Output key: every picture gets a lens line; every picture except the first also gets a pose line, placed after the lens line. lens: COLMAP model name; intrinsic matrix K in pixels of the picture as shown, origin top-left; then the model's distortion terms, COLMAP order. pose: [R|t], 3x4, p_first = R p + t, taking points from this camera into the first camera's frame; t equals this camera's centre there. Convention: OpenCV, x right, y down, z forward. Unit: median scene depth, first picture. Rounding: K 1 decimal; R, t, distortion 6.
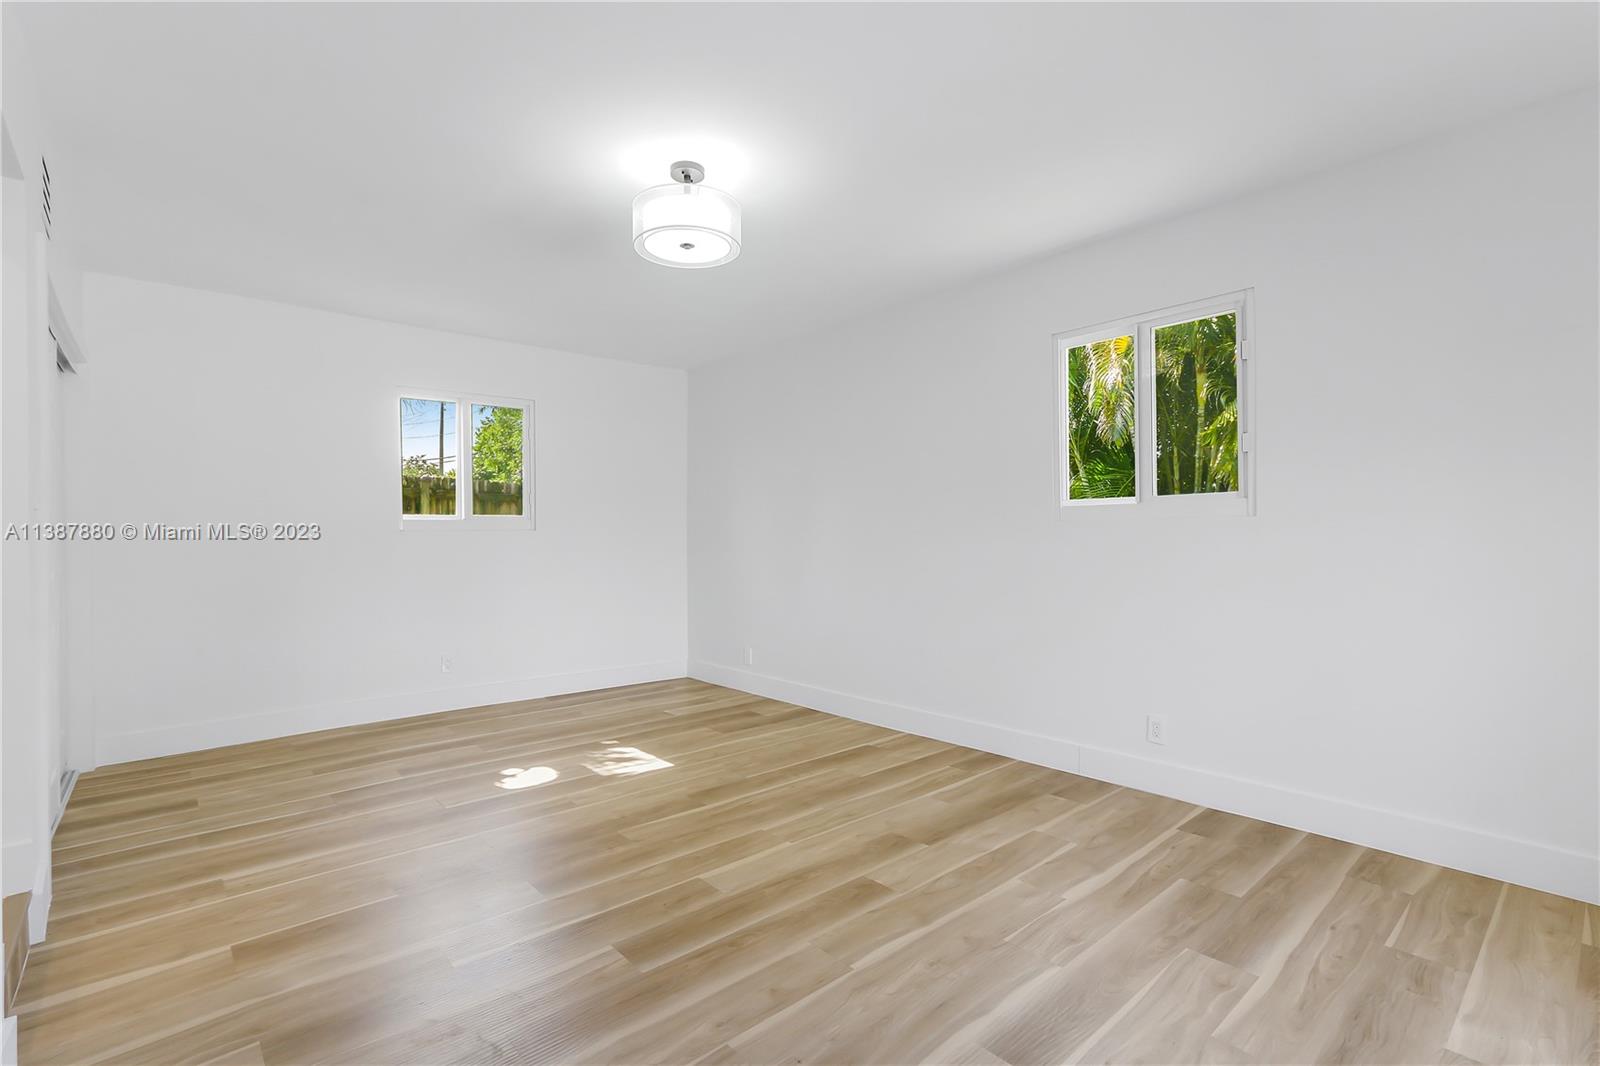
lens RADIAL K [[740.3, 0, 800.0], [0, 740.3, 533.0], [0, 0, 1]] dist [-0.000282, -0.000068]
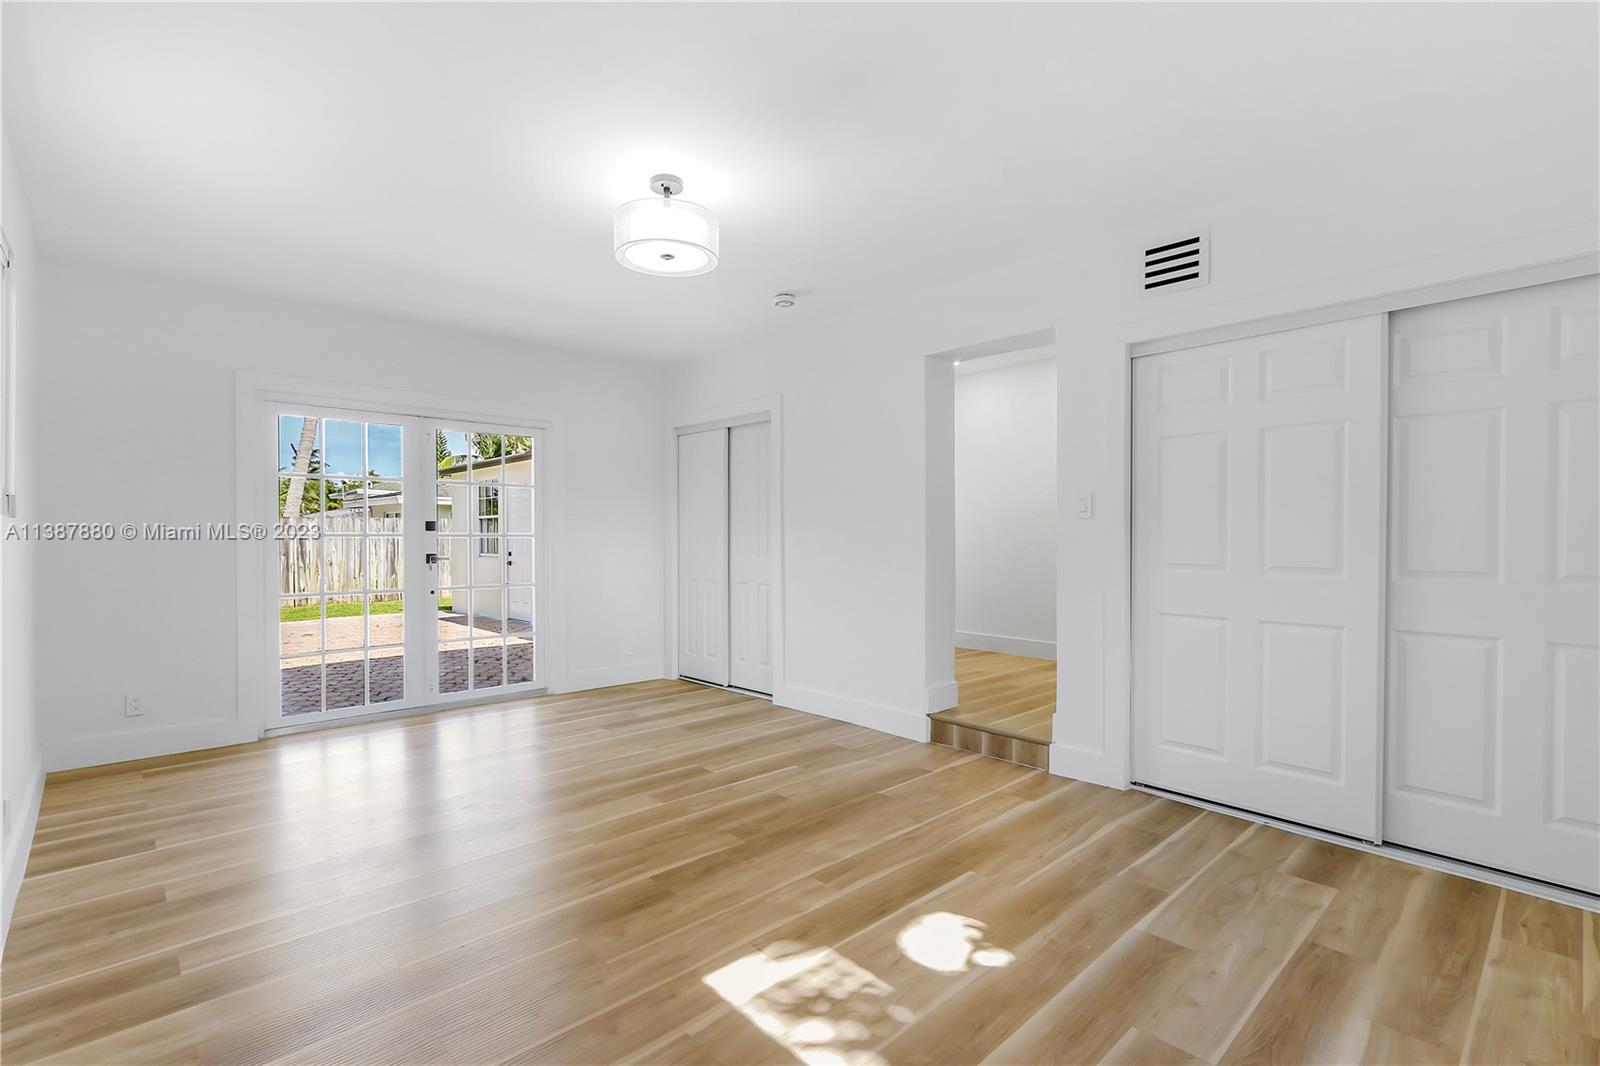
lens RADIAL K [[740.3, 0, 800.0], [0, 740.3, 533.0], [0, 0, 1]] dist [-0.000282, -0.000068]
pose [[-0.999595, 0.005028, -0.027998, -0.264994], [0.005247, 0.999956, -0.007749, 0.005017], [0.027958, -0.007892, -0.999578, 1.784660]]
